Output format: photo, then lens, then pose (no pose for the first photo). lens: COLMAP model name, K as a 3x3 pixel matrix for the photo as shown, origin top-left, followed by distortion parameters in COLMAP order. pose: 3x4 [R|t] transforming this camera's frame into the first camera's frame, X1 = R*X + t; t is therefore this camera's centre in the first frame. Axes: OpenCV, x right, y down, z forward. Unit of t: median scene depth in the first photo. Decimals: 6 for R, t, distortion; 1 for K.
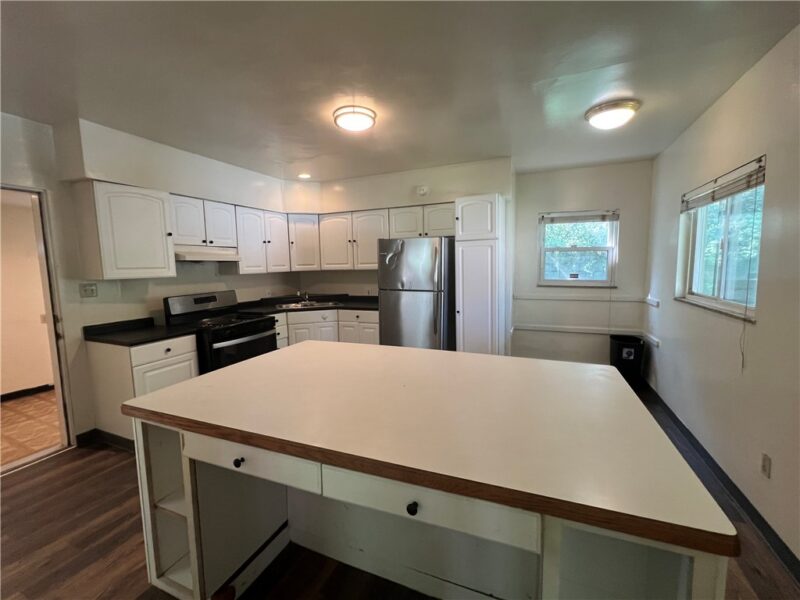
lens RADIAL K [[340.9, 0, 401.5], [0, 340.9, 301.8], [0, 0, 1]] dist [-0.000066, -0.000107]
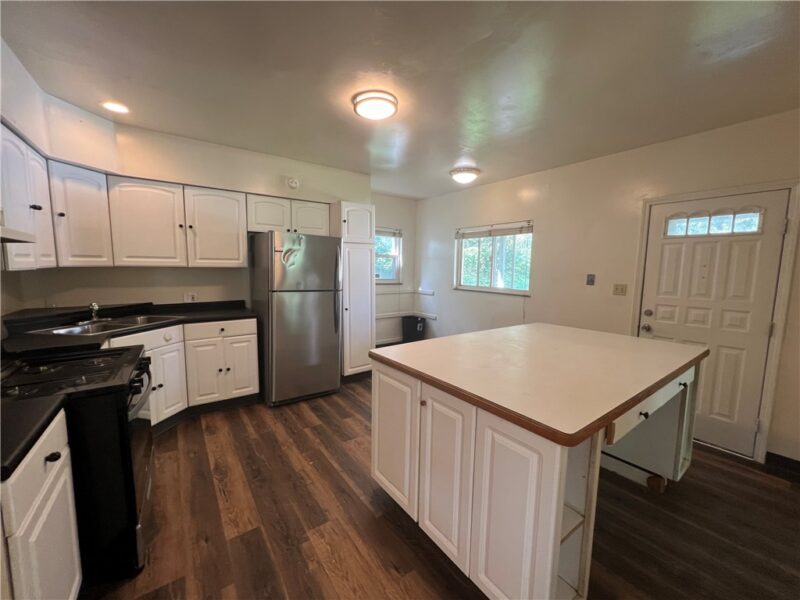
lens RADIAL K [[318.1, 0, 400.1], [0, 318.1, 299.2], [0, 0, 1]] dist [-0.003390, 0.000007]
pose [[0.522455, -0.061935, 0.850414, -0.521647], [0.066392, 0.997285, 0.031843, -0.020074], [-0.850078, 0.039824, 0.525149, 0.301445]]
